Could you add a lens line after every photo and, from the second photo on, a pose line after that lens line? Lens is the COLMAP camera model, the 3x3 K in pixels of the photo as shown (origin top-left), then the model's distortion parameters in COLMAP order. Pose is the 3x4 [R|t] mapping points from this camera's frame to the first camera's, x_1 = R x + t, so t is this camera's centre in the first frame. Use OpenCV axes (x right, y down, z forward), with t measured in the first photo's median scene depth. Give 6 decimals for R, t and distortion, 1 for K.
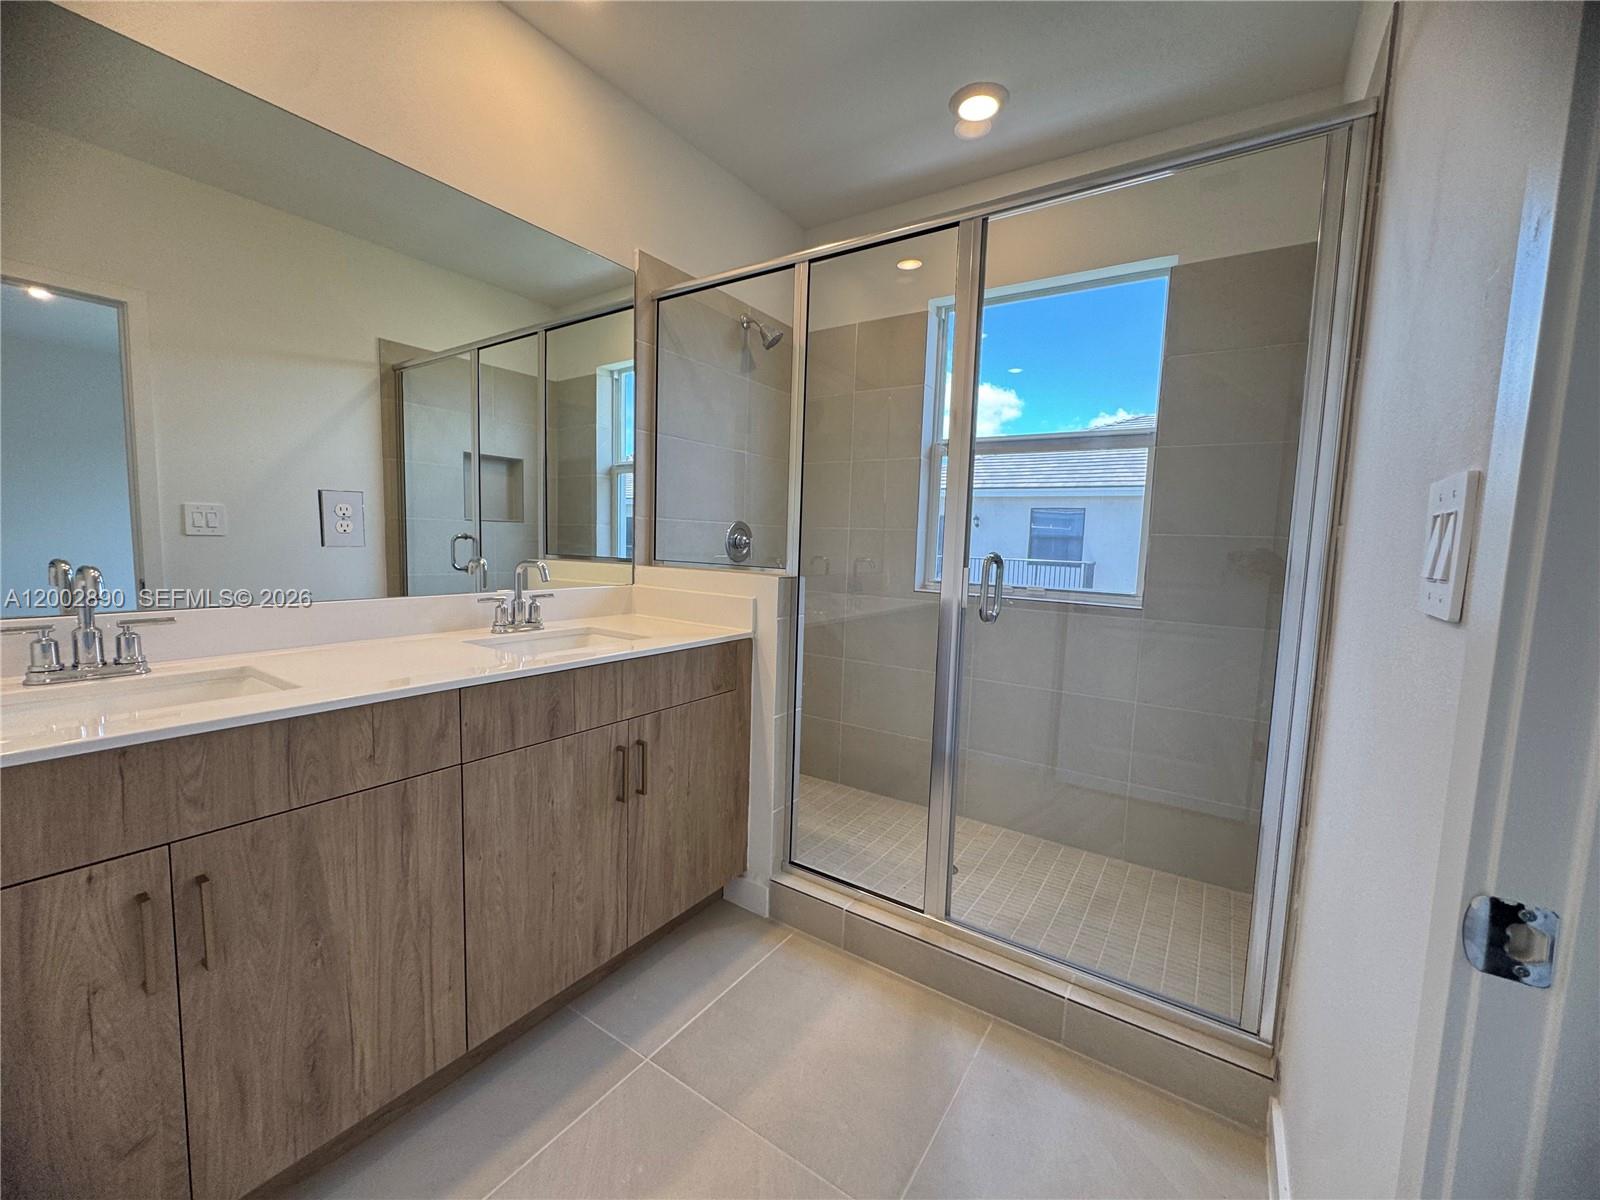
lens RADIAL K [[640.9, 0, 799.5], [0, 640.9, 599.8], [0, 0, 1]] dist [-0.004170, 0.000305]
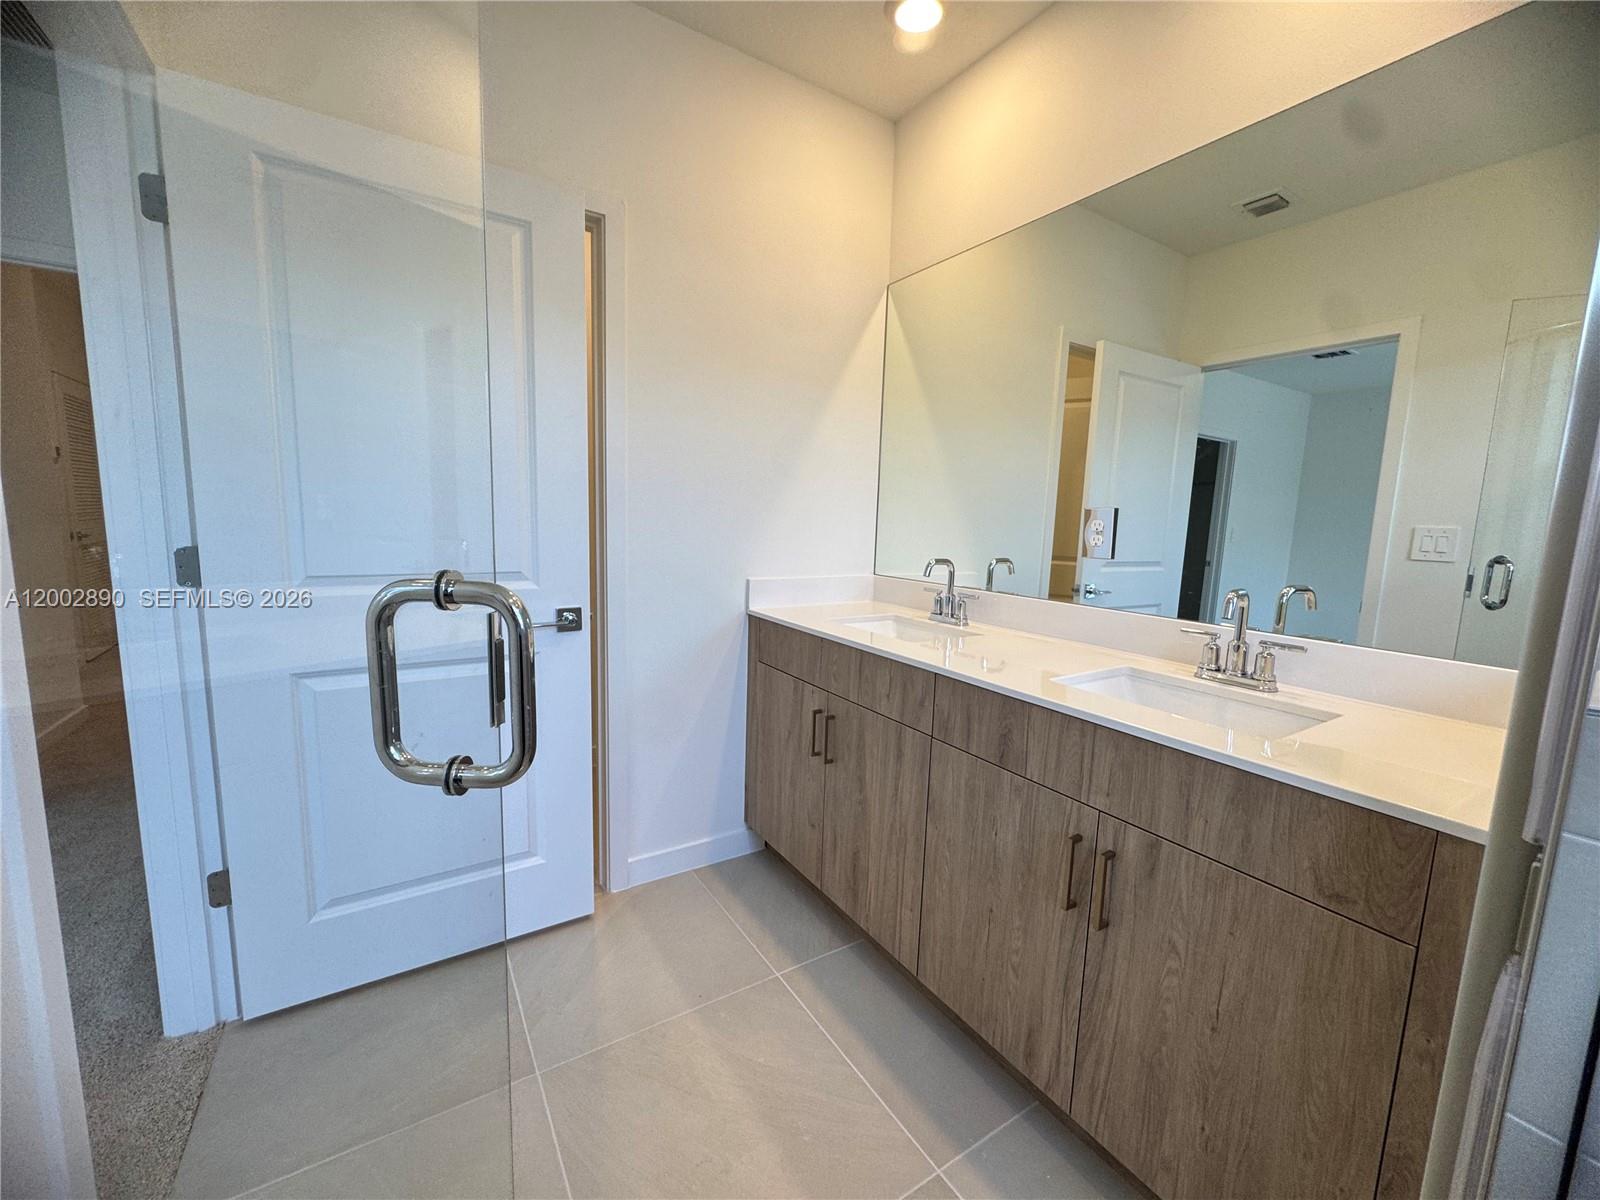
lens RADIAL K [[640.9, 0, 799.5], [0, 640.9, 599.8], [0, 0, 1]] dist [-0.004170, 0.000305]
pose [[-0.399762, 0.075569, -0.913499, 0.572397], [-0.130810, 0.981692, 0.138455, -0.111223], [0.907237, 0.174844, -0.382558, 1.085778]]
